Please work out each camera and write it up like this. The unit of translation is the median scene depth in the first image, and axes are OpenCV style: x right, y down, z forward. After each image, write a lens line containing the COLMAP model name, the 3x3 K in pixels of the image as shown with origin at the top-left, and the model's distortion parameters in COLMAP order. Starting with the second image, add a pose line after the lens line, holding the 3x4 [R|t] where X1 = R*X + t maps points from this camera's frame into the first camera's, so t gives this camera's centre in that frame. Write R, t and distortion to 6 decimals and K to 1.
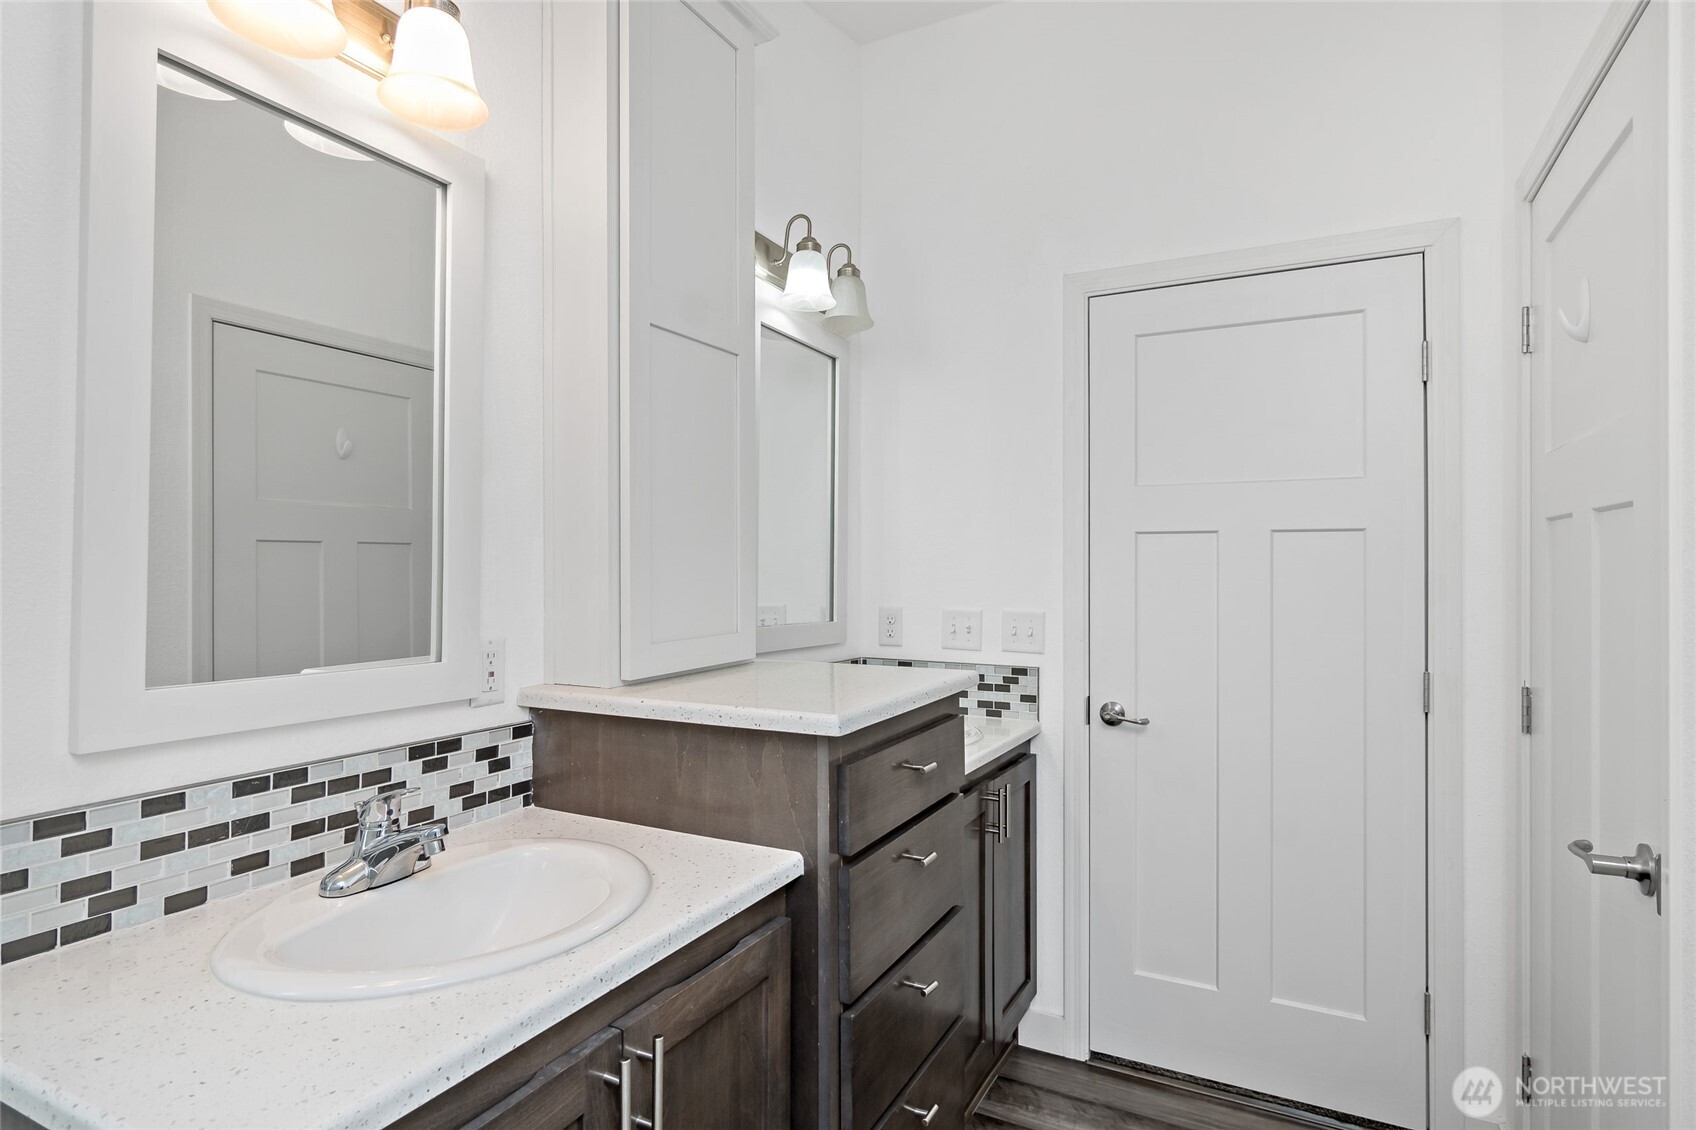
lens RADIAL K [[876.6, 0, 853.6], [0, 876.6, 553.8], [0, 0, 1]] dist [-0.002164, -0.000297]
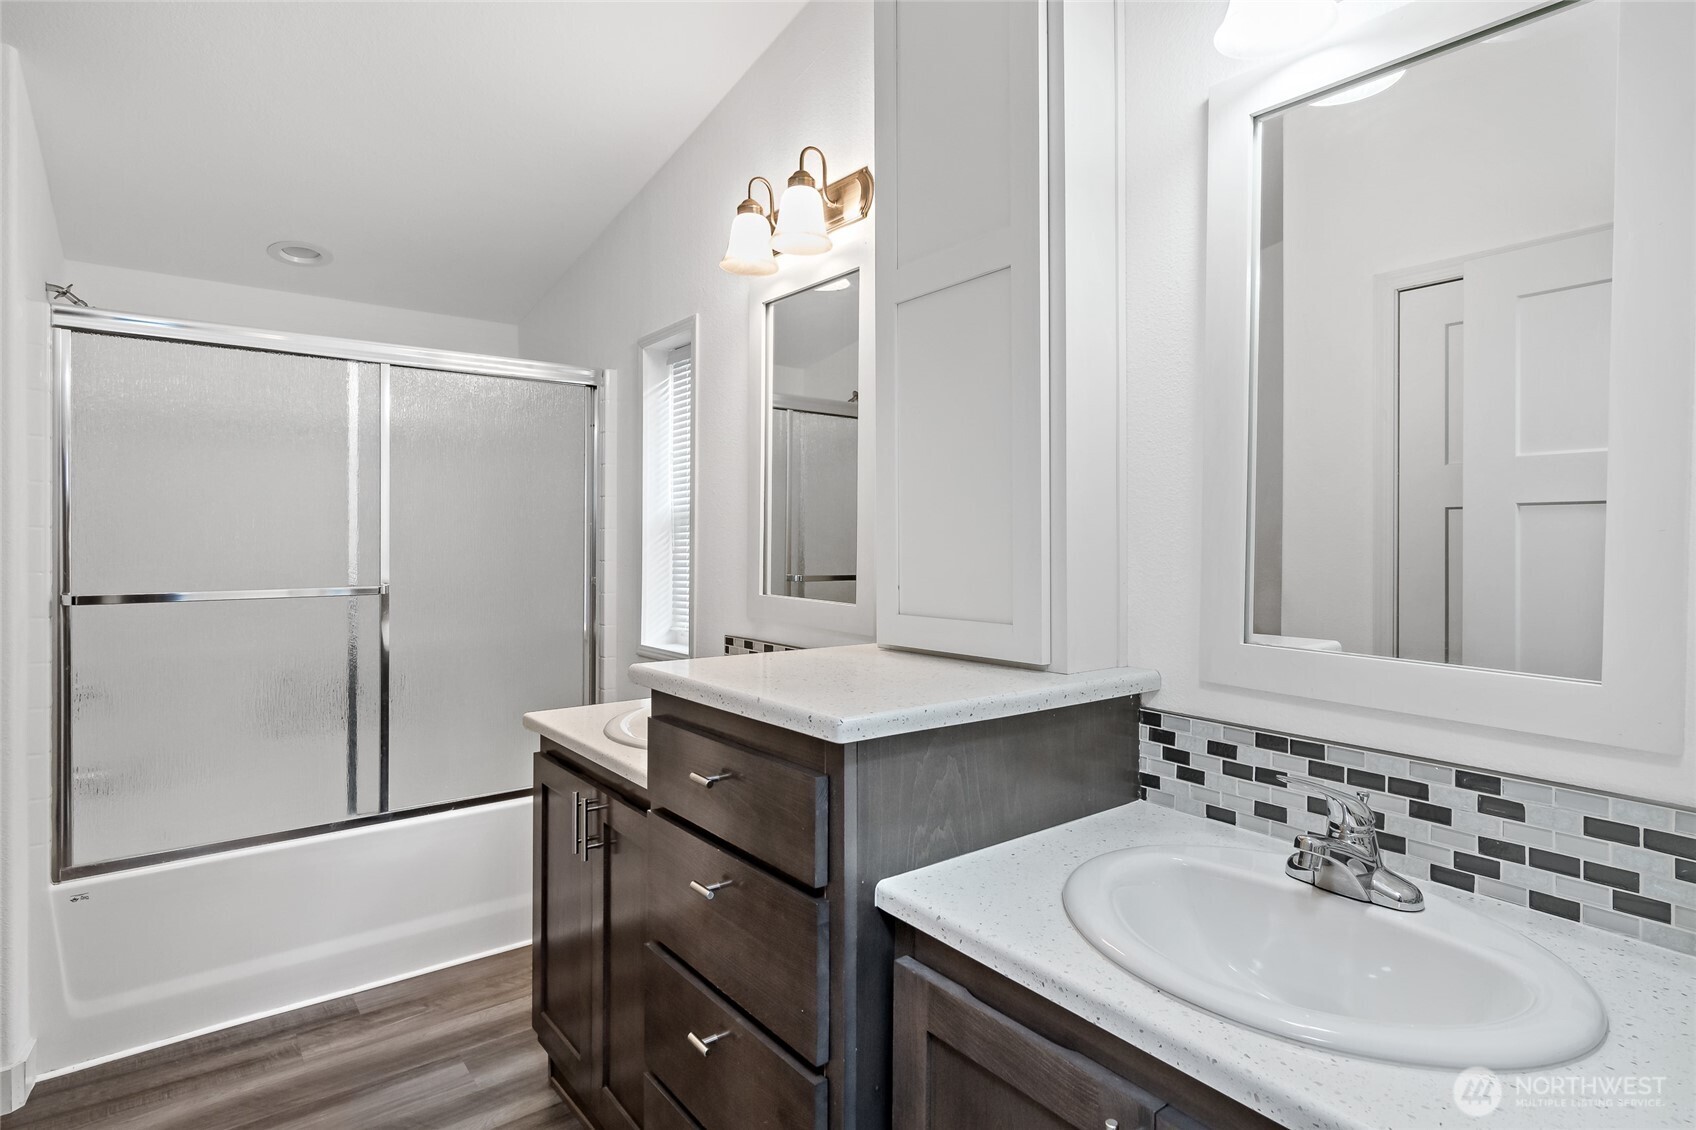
lens RADIAL K [[876.6, 0, 858.9], [0, 876.6, 555.6], [0, 0, 1]] dist [-0.002164, -0.000297]
pose [[-0.418030, 0.012737, -0.908344, 0.499319], [0.004390, 0.999918, 0.012001, 0.014881], [0.908423, 0.001029, -0.418051, 0.942700]]
